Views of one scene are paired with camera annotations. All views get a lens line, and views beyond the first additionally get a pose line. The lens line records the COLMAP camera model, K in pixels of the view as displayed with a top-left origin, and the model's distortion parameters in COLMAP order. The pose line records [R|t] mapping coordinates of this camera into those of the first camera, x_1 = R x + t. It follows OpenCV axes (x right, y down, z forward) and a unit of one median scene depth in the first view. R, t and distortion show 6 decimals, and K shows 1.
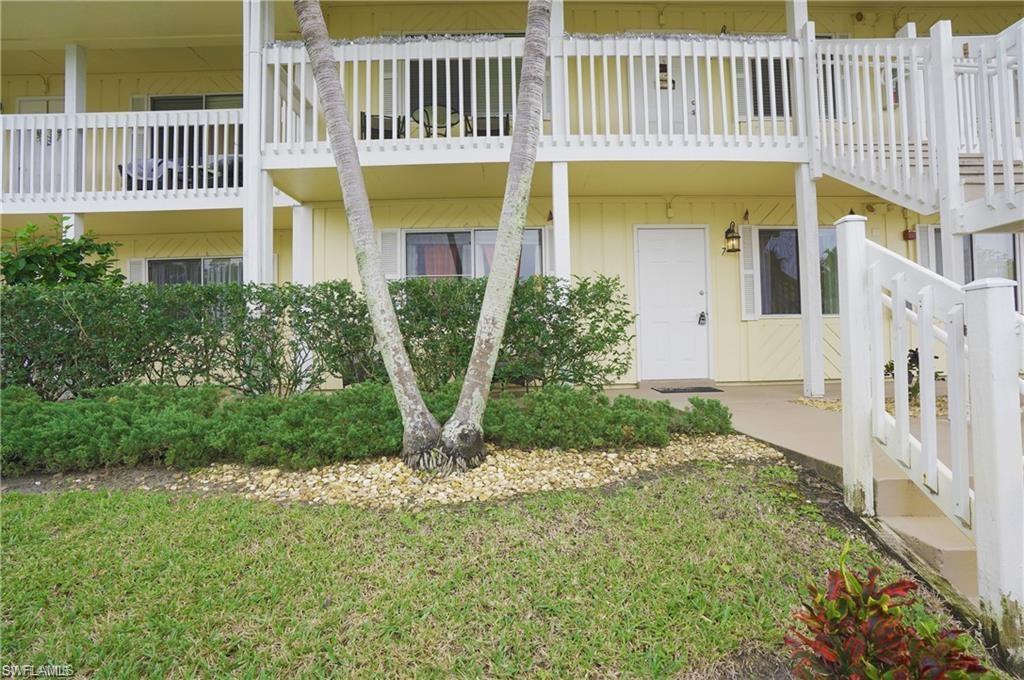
lens RADIAL K [[475.8, 0, 517.2], [0, 475.8, 337.1], [0, 0, 1]] dist [-0.068111, 0.028195]
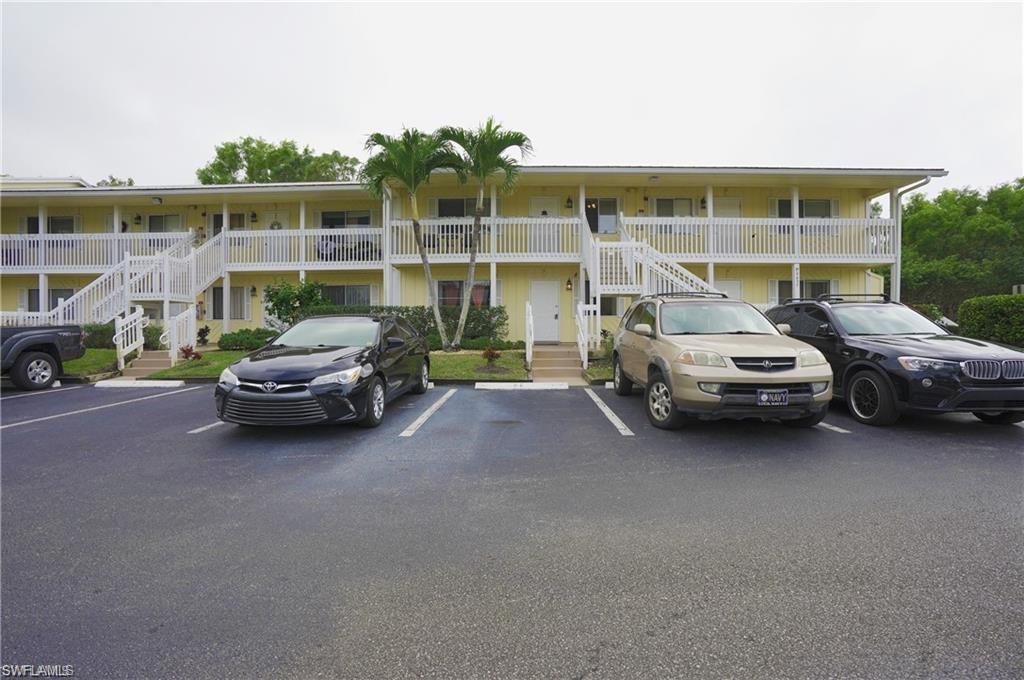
lens RADIAL K [[475.8, 0, 517.2], [0, 475.8, 337.1], [0, 0, 1]] dist [-0.068111, 0.028195]
pose [[0.999554, 0.017167, -0.024430, 0.319915], [-0.016323, 0.999277, 0.034334, -0.018125], [0.025001, -0.033920, 0.999112, -1.924512]]
